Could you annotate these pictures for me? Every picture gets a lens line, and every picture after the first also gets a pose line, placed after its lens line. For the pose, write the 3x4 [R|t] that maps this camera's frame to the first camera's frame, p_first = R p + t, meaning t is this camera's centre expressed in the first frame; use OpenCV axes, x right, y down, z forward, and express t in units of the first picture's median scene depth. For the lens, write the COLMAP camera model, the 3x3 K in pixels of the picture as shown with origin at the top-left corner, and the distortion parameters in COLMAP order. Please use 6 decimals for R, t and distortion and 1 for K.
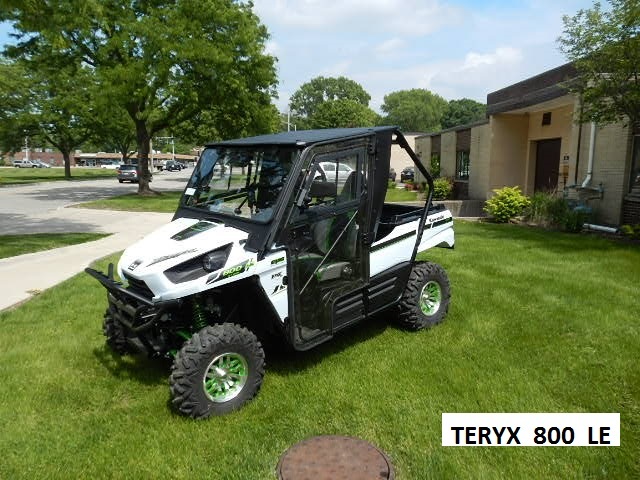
lens RADIAL K [[477.4, 0, 314.6], [0, 477.4, 237.0], [0, 0, 1]] dist [0.015304, 0.001480]
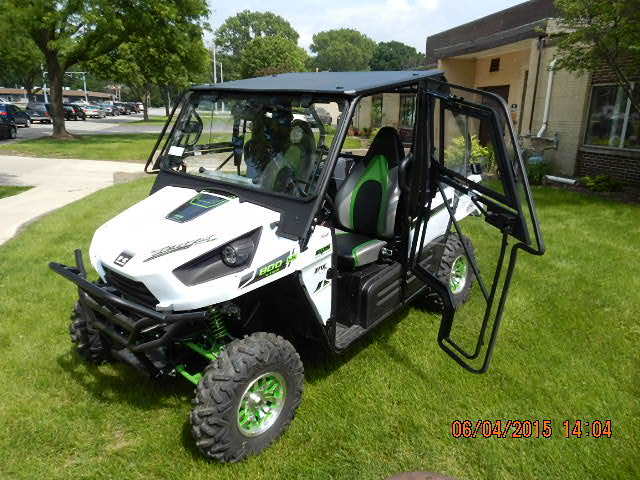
lens RADIAL K [[477.4, 0, 314.6], [0, 477.4, 237.0], [0, 0, 1]] dist [0.015304, 0.001480]
pose [[0.989140, -0.021198, 0.145440, -0.169088], [0.004293, 0.993289, 0.115577, -0.049473], [-0.146914, -0.113697, 0.982593, 0.214436]]
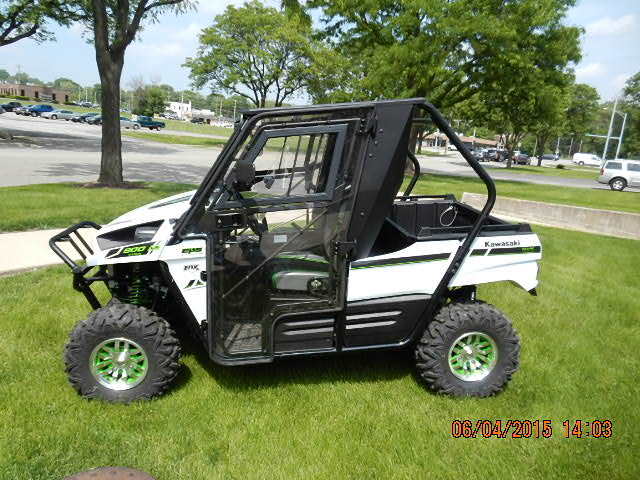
lens RADIAL K [[477.4, 0, 314.6], [0, 477.4, 237.0], [0, 0, 1]] dist [0.015304, 0.001480]
pose [[0.820893, 0.189725, -0.538645, 0.456029], [-0.171215, 0.981577, 0.084807, -0.067586], [0.544812, 0.022607, 0.838254, 0.351506]]
